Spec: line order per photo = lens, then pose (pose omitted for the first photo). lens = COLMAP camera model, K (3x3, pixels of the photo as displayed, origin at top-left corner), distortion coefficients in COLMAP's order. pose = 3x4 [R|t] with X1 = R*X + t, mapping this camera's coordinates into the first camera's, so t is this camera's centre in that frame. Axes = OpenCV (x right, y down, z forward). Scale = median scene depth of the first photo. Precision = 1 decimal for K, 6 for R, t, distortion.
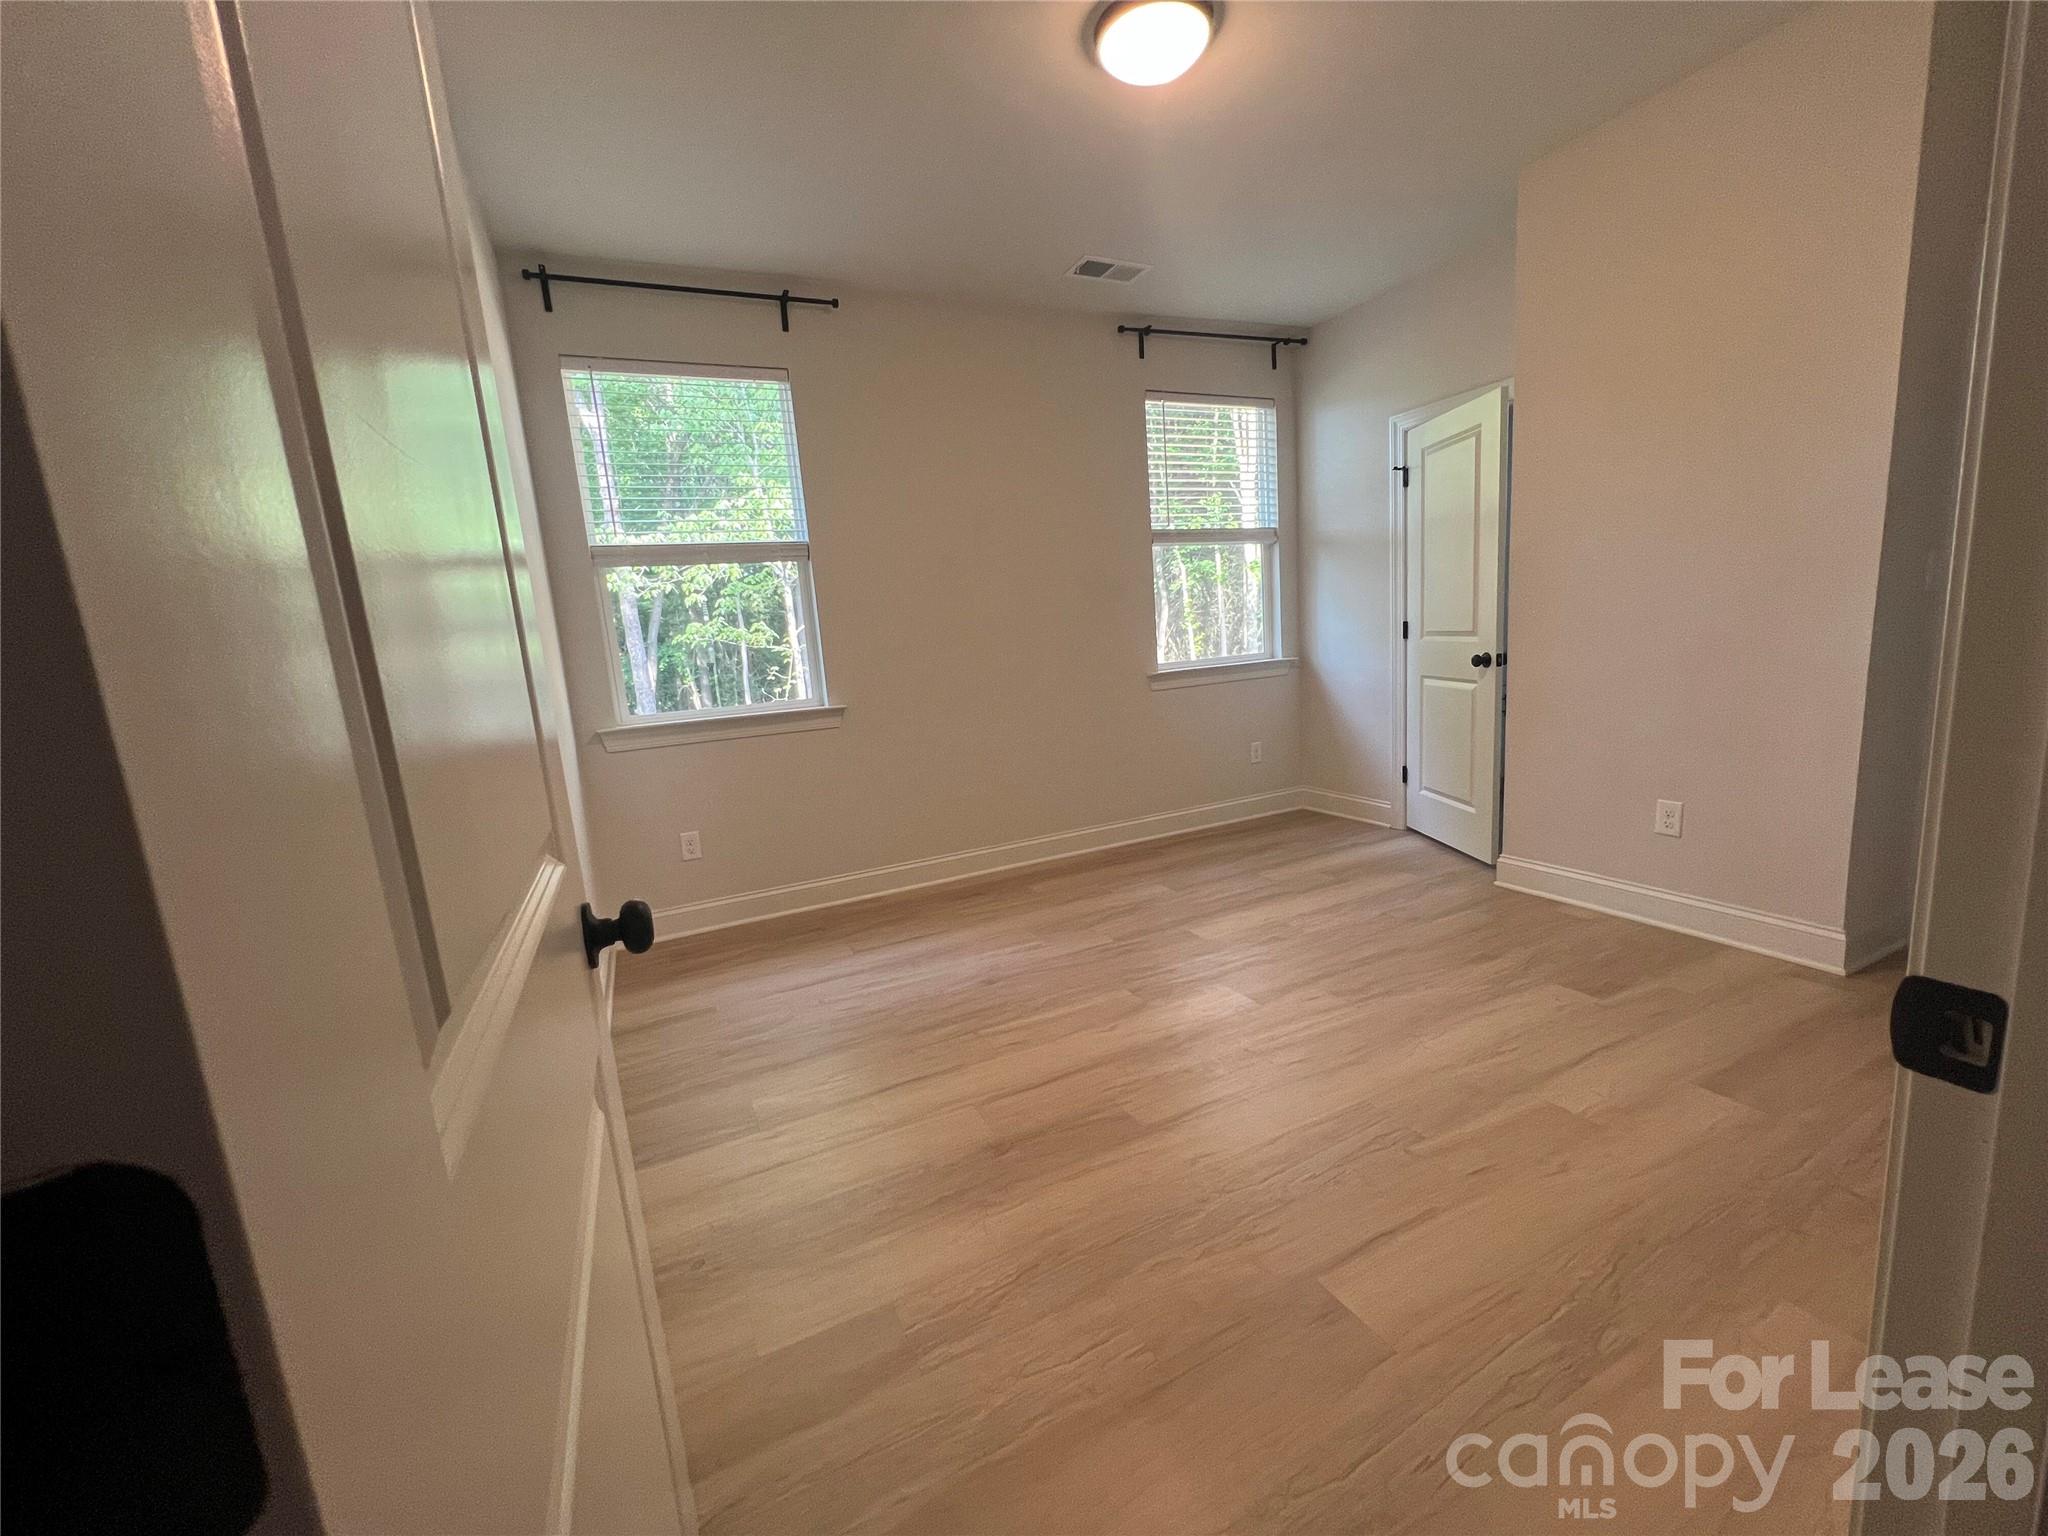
lens RADIAL K [[822.2, 0, 1029.5], [0, 822.2, 767.8], [0, 0, 1]] dist [-0.000151, -0.000018]
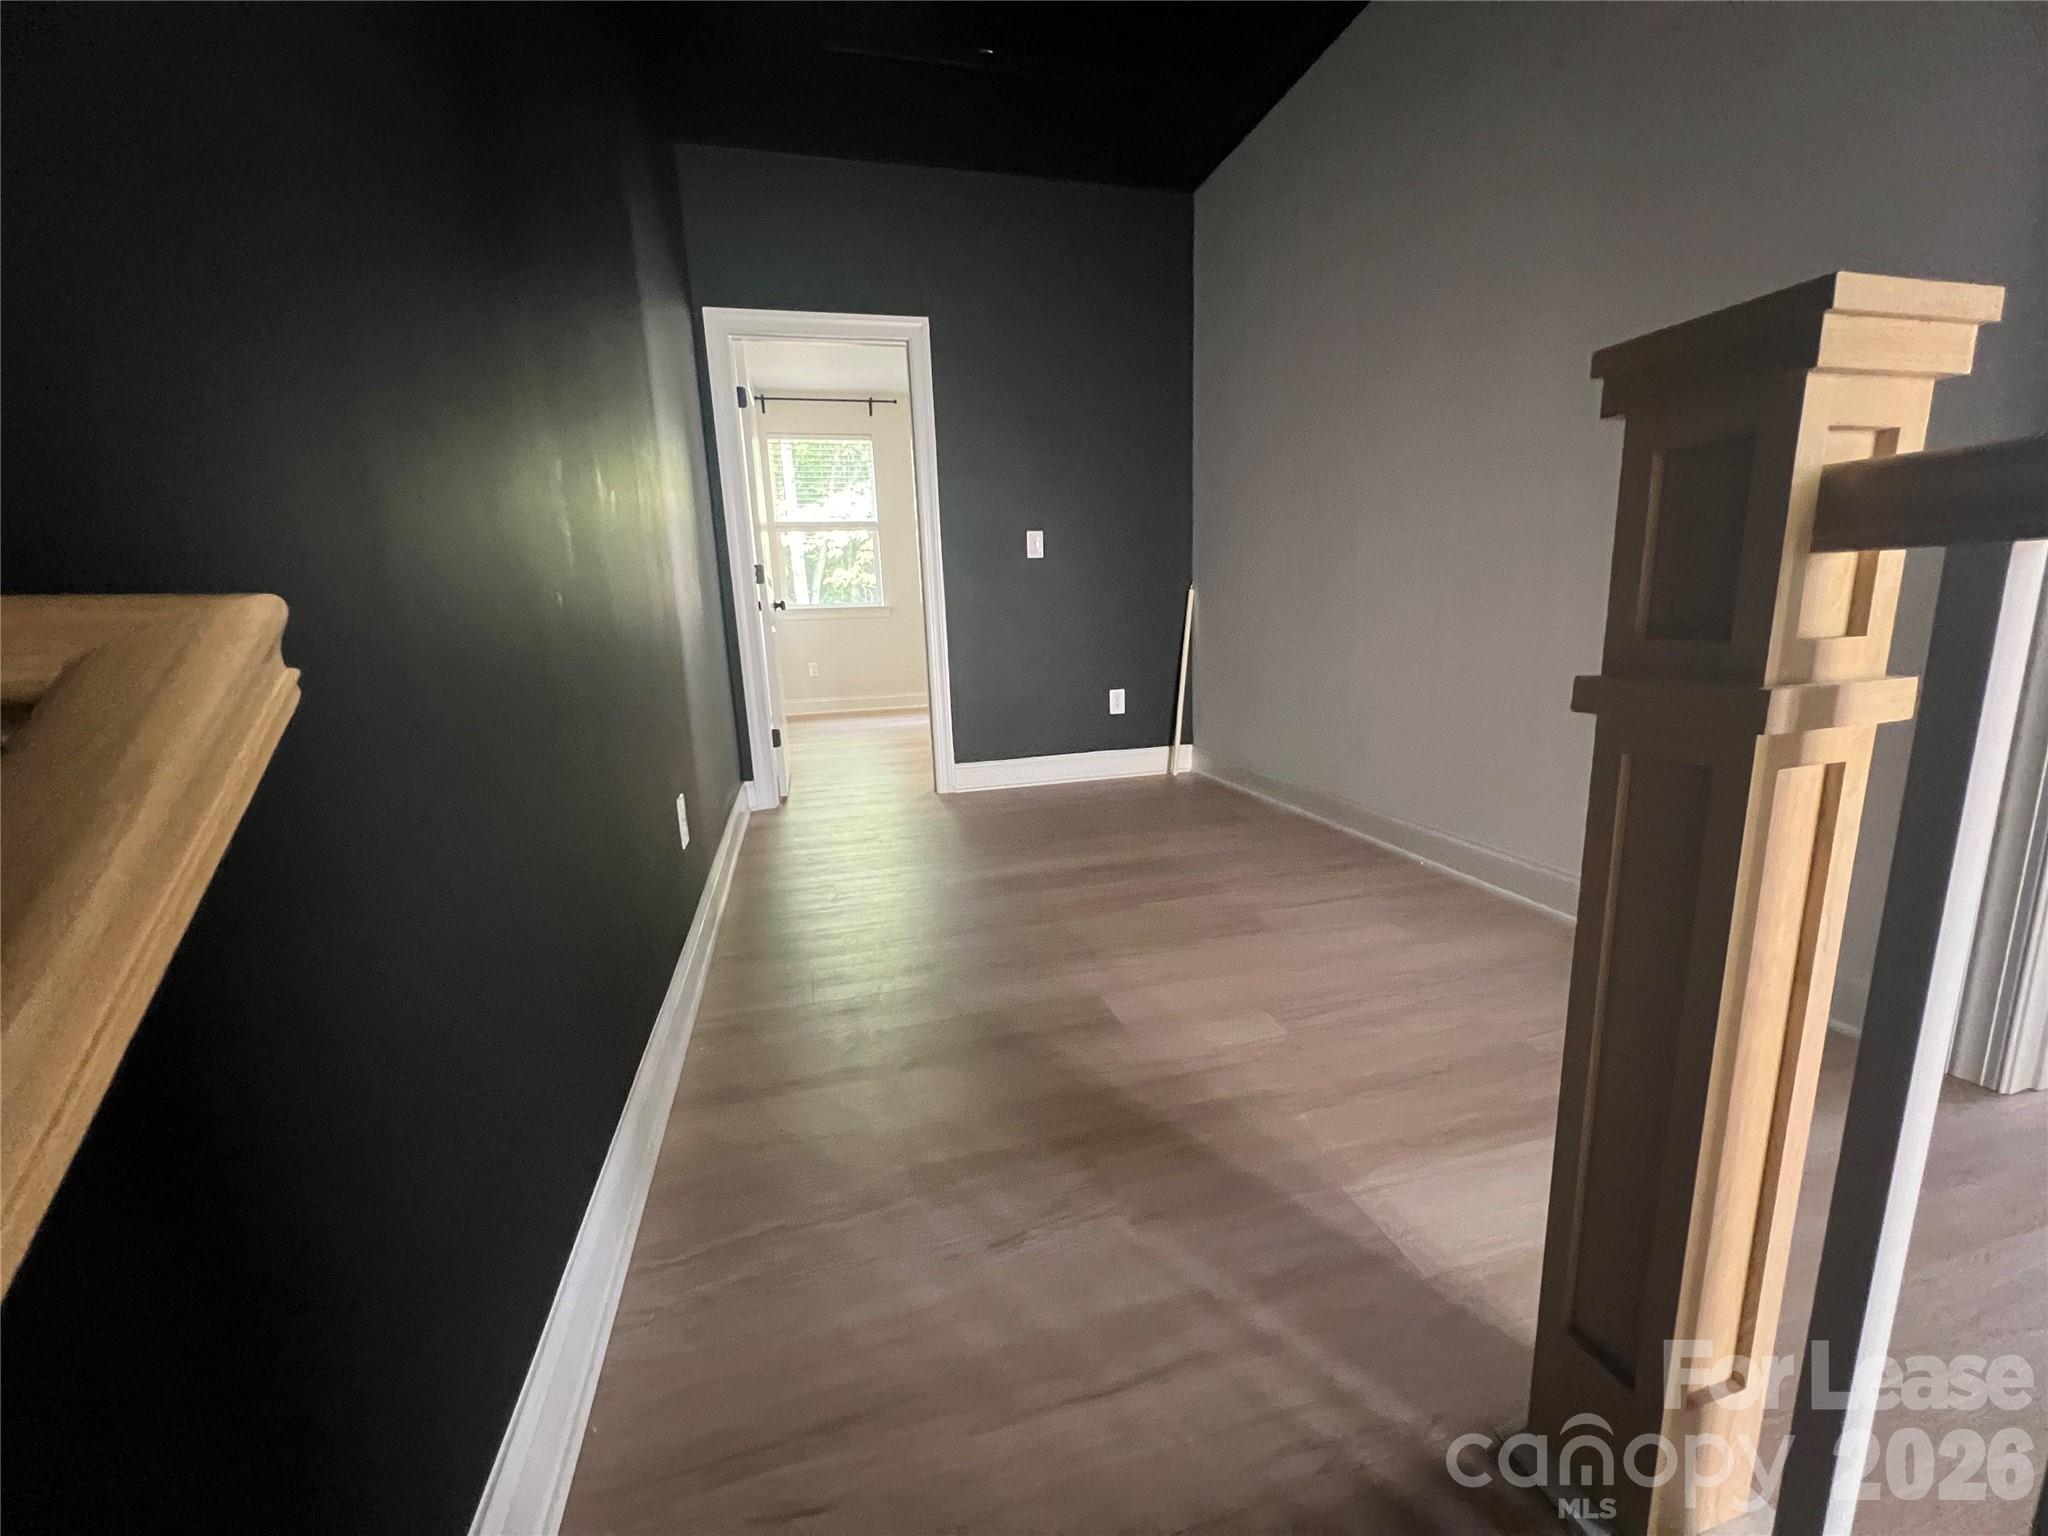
lens RADIAL K [[822.2, 0, 1022.8], [0, 822.2, 771.0], [0, 0, 1]] dist [-0.000151, -0.000018]
pose [[0.981453, 0.064364, -0.180578, 0.394008], [-0.056289, 0.997187, 0.049493, 0.173863], [0.183255, -0.038410, 0.982315, -0.762449]]
